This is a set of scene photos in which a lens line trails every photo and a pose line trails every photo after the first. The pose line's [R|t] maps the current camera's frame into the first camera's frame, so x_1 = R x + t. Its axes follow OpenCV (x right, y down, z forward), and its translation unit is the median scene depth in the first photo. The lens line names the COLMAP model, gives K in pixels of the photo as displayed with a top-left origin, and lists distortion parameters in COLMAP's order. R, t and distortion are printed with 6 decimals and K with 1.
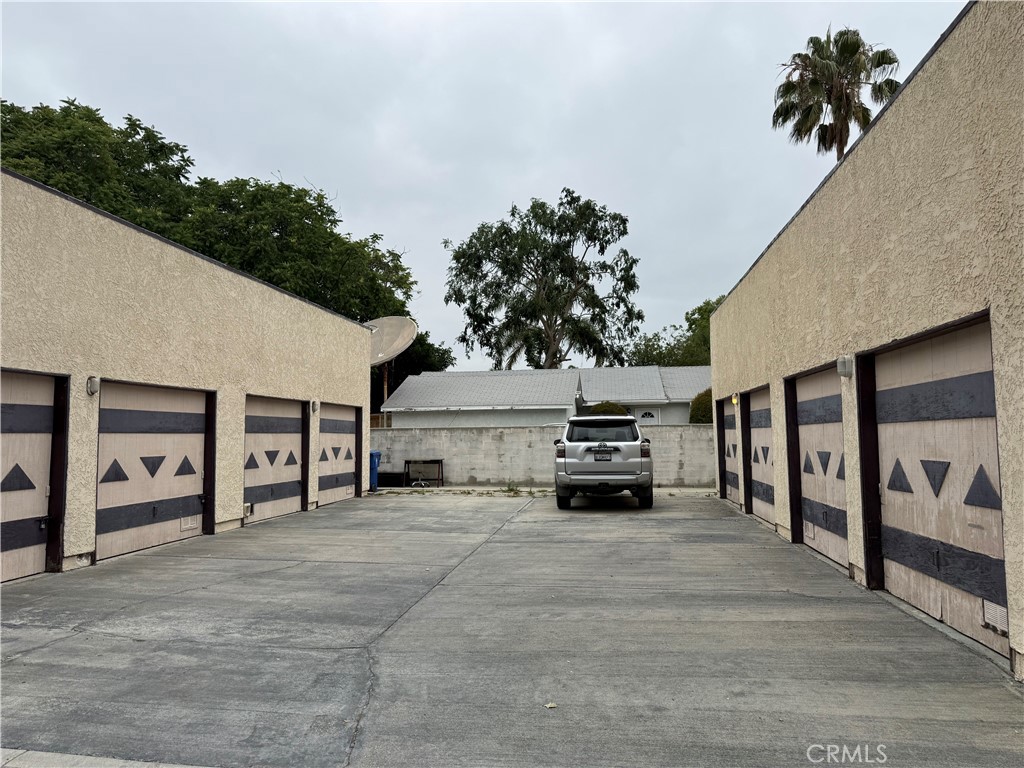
lens RADIAL K [[722.7, 0, 510.6], [0, 722.7, 382.4], [0, 0, 1]] dist [0.114456, -0.165937]
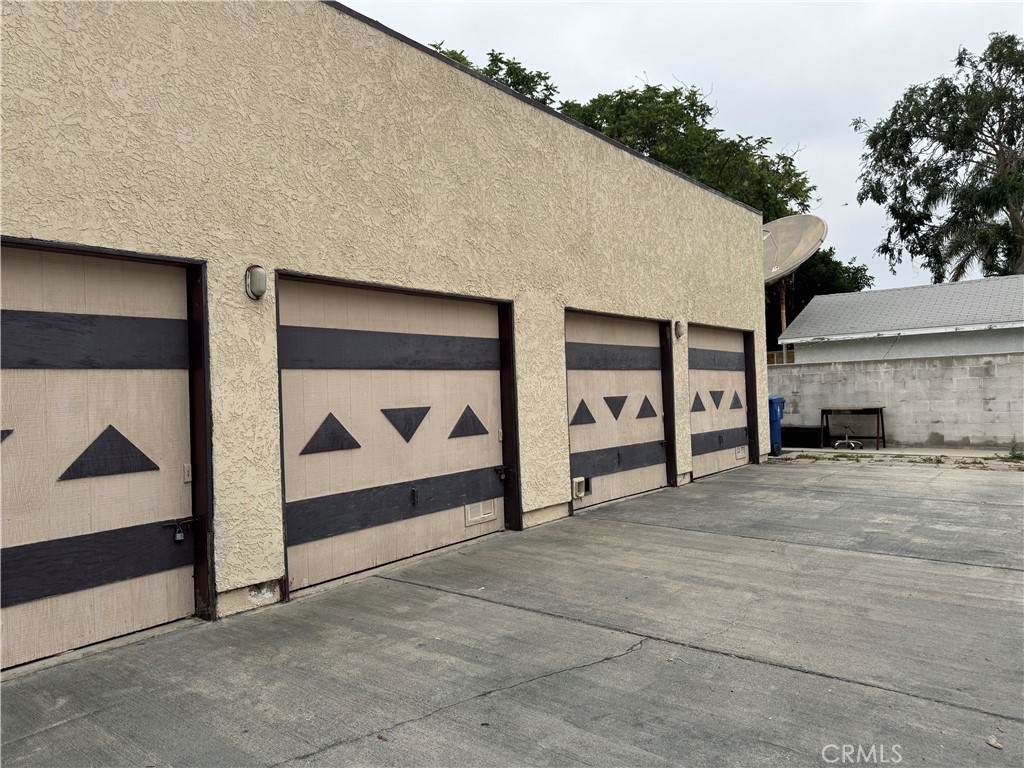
lens RADIAL K [[722.7, 0, 510.6], [0, 722.7, 382.4], [0, 0, 1]] dist [0.114456, -0.165937]
pose [[0.867587, -0.025644, -0.496623, -0.090126], [0.061797, 0.996488, 0.056503, 0.040598], [0.493430, -0.079711, 0.866125, 0.415733]]
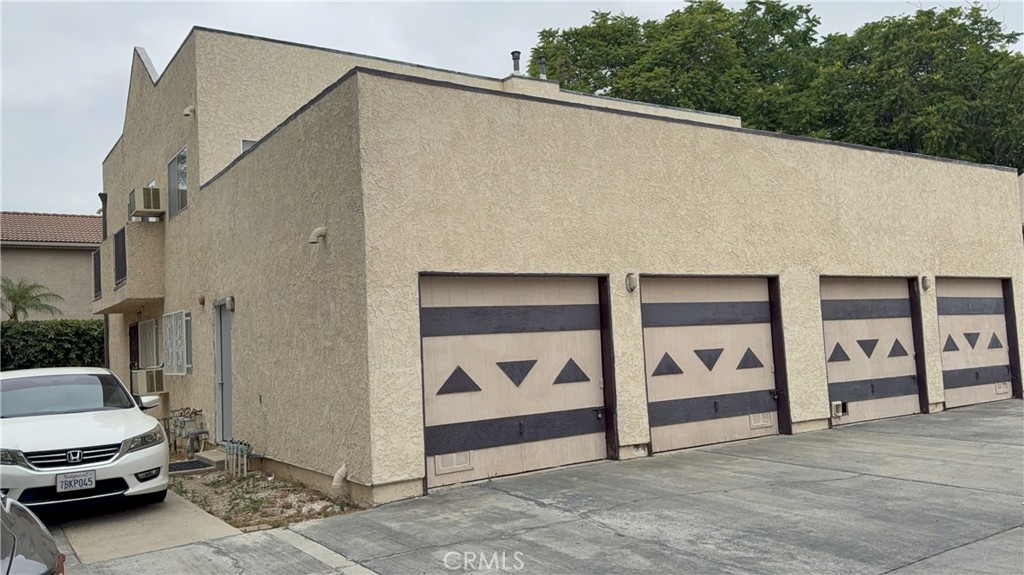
lens RADIAL K [[804.7, 0, 493.6], [0, 804.7, 289.2], [0, 0, 1]] dist [0.108320, -0.212412]
pose [[0.652802, -0.073315, -0.753972, 0.107811], [0.096886, 0.995212, -0.012887, 0.006815], [0.751307, -0.064636, 0.656780, 0.074766]]
